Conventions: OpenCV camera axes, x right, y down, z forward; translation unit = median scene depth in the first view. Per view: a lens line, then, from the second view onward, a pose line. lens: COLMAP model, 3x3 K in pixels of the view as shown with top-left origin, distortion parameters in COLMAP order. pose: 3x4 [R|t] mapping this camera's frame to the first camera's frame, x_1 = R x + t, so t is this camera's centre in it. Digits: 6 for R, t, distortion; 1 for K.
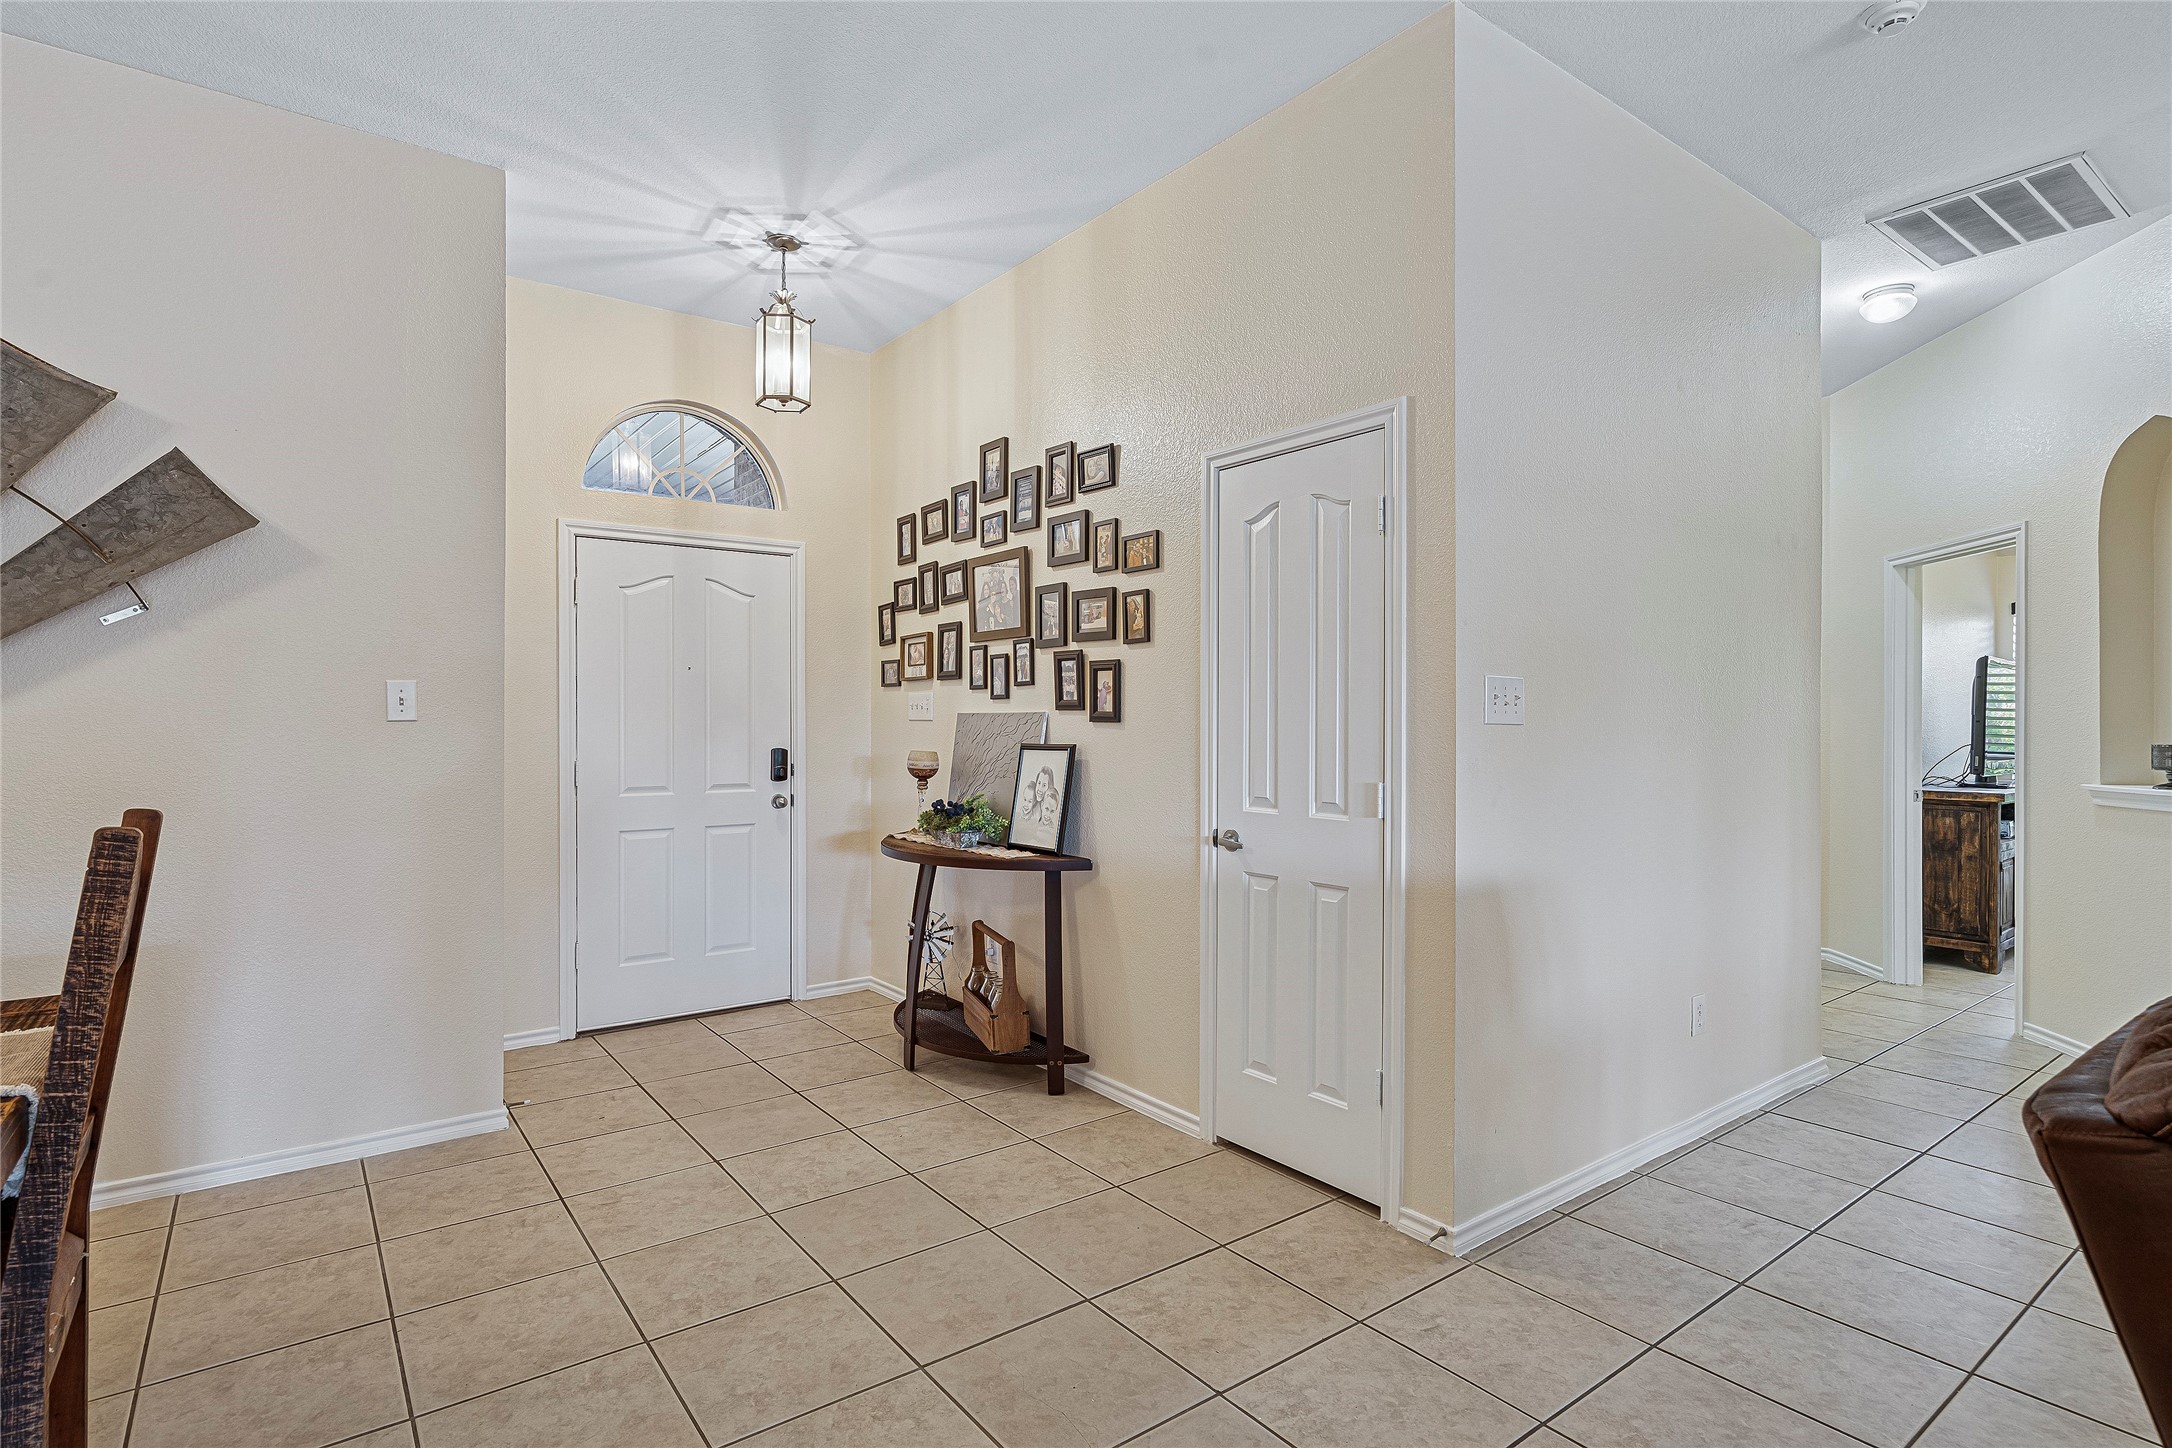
lens RADIAL K [[1070.1, 0, 1076.9], [0, 1070.1, 730.5], [0, 0, 1]] dist [-0.001464, 0.001138]
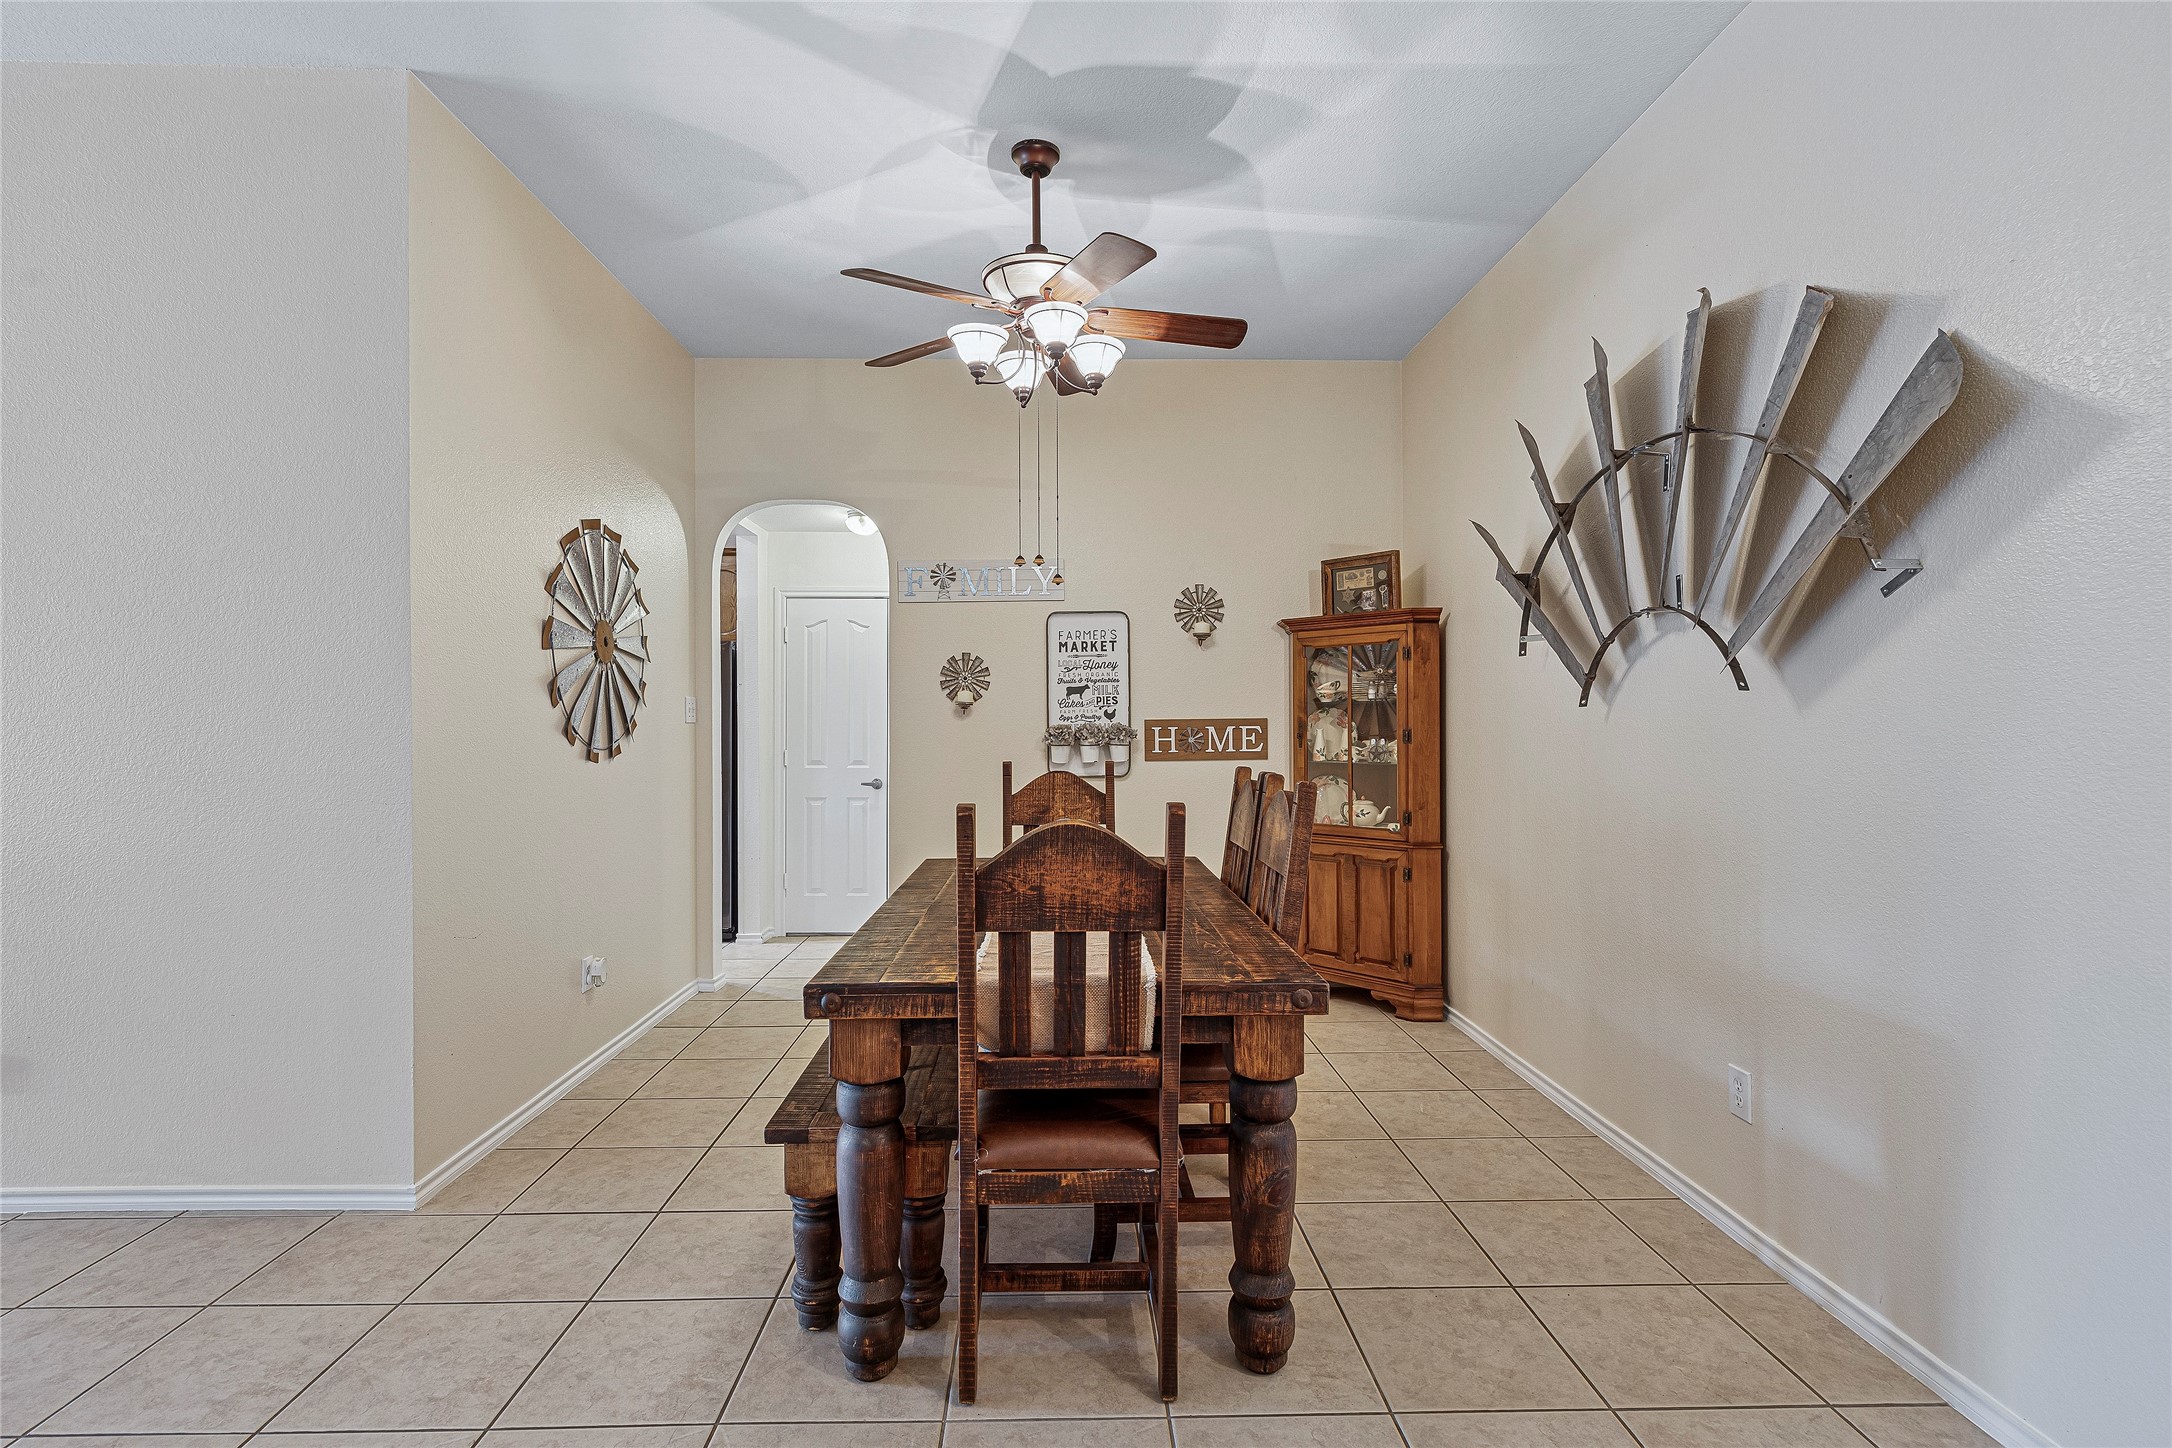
lens RADIAL K [[1046.9, 0, 1082.3], [0, 1046.9, 725.7], [0, 0, 1]] dist [-0.004591, 0.003246]
pose [[-0.583357, 0.000928, -0.812216, 0.028812], [-0.006718, 0.999960, 0.005968, -0.004699], [0.812188, 0.008938, -0.583327, 0.695388]]
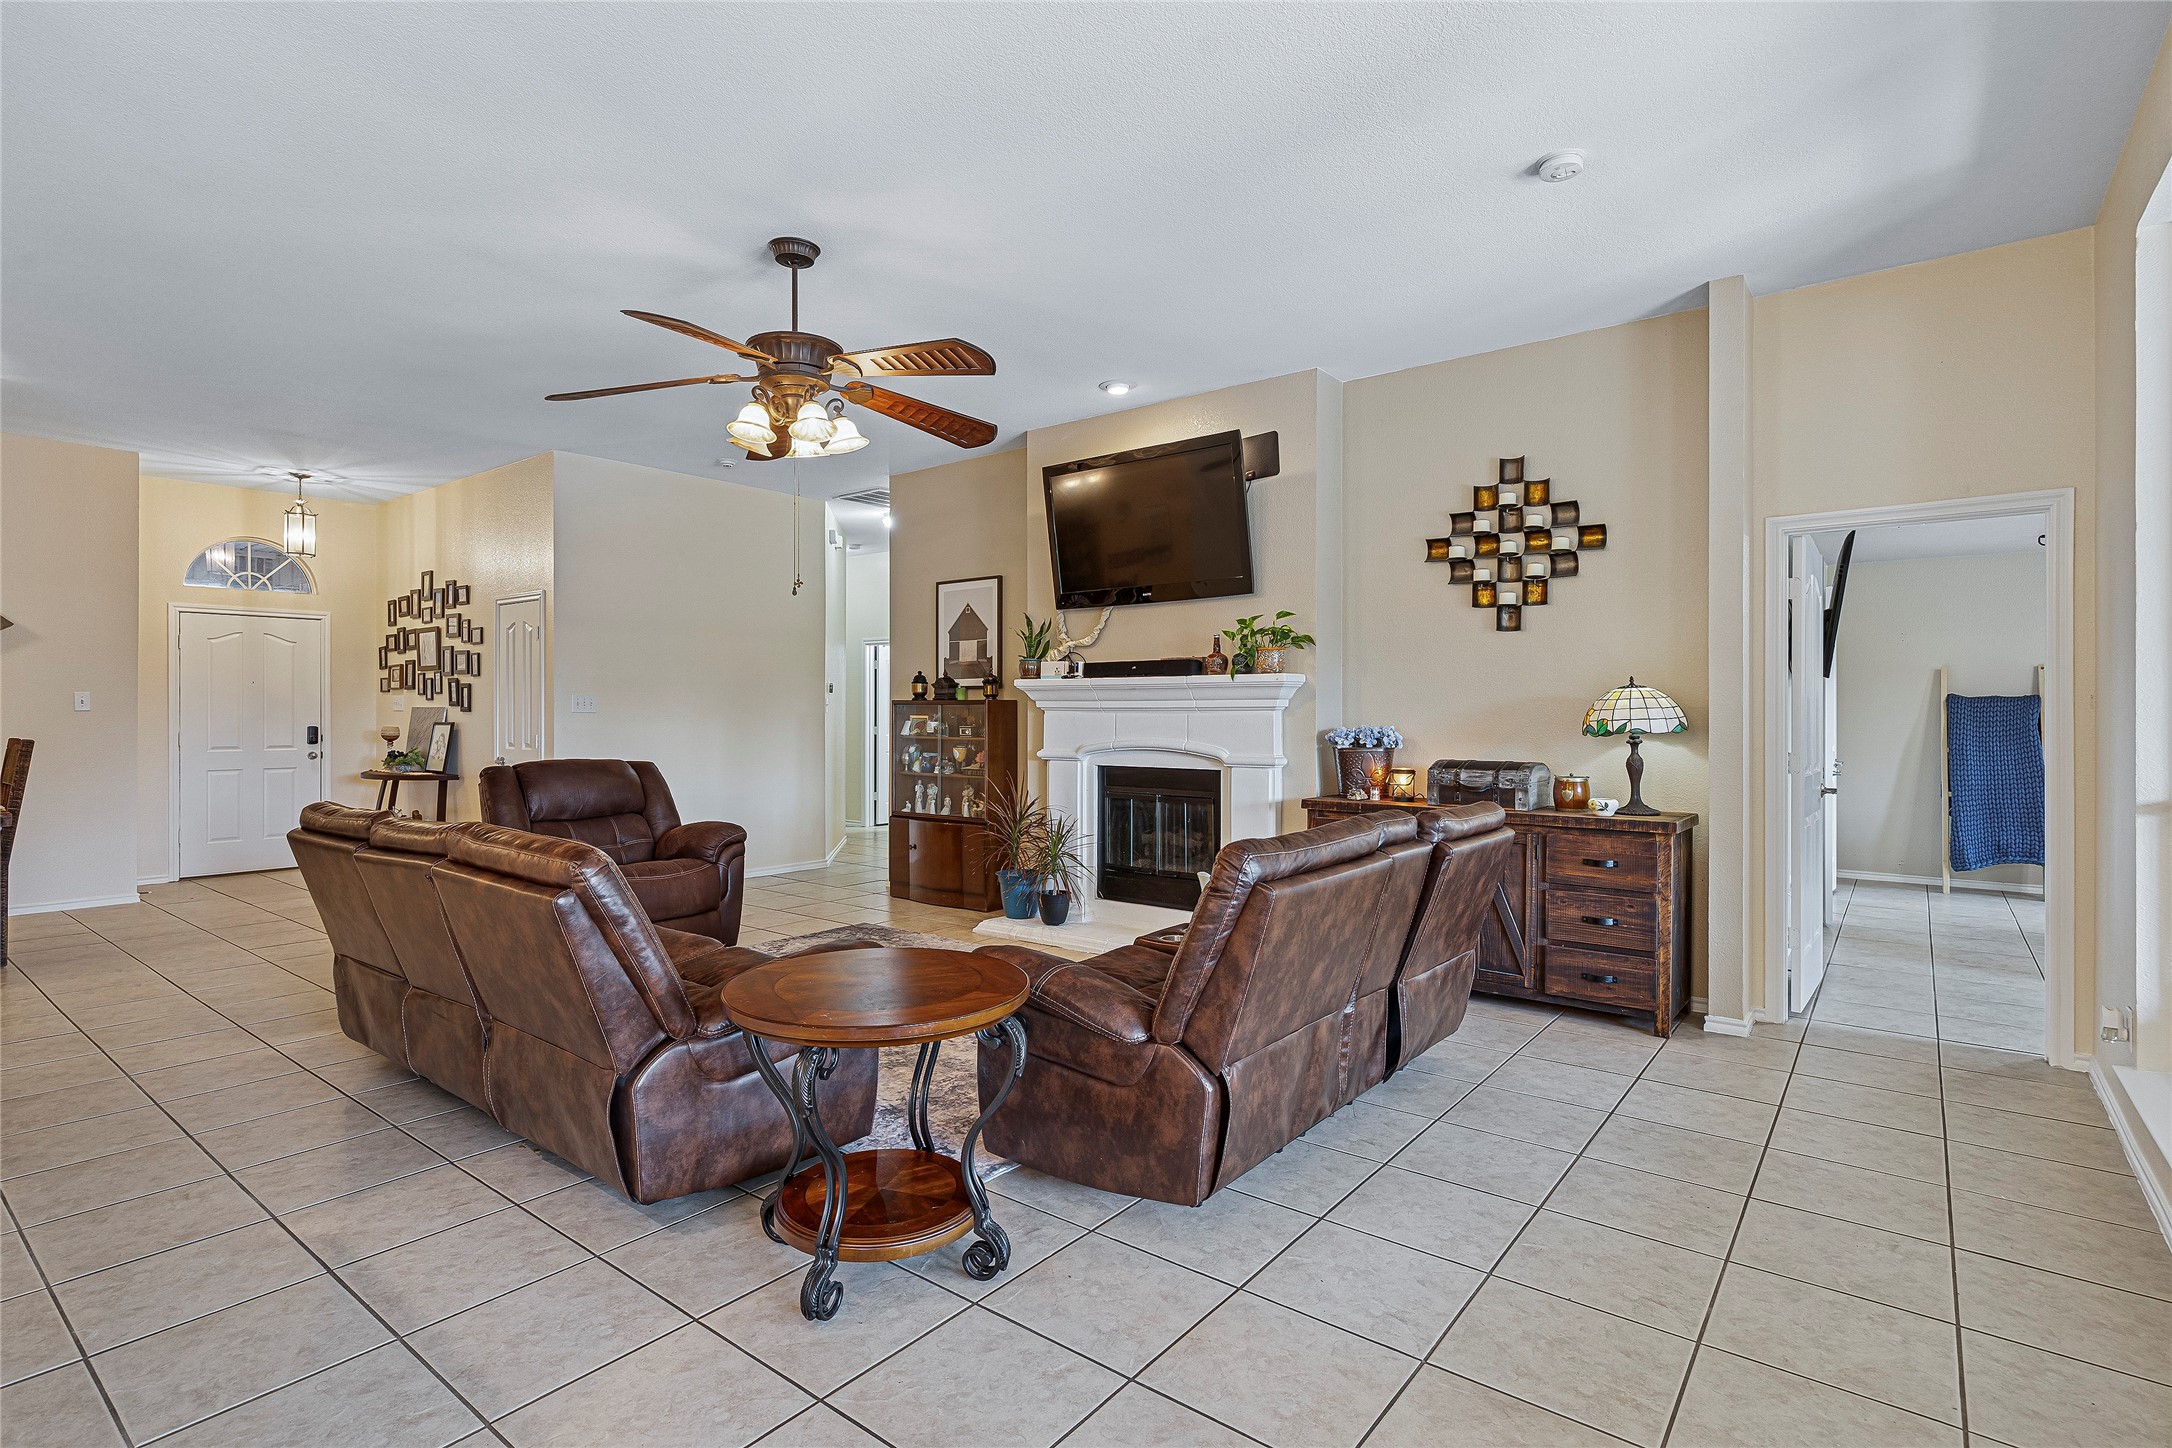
lens RADIAL K [[1046.9, 0, 1063.2], [0, 1046.9, 725.9], [0, 0, 1]] dist [-0.004591, 0.003246]
pose [[0.965720, -0.003470, 0.259562, 0.600421], [0.002432, 0.999988, 0.004321, 0.014052], [-0.259573, -0.003542, 0.965717, -1.276789]]
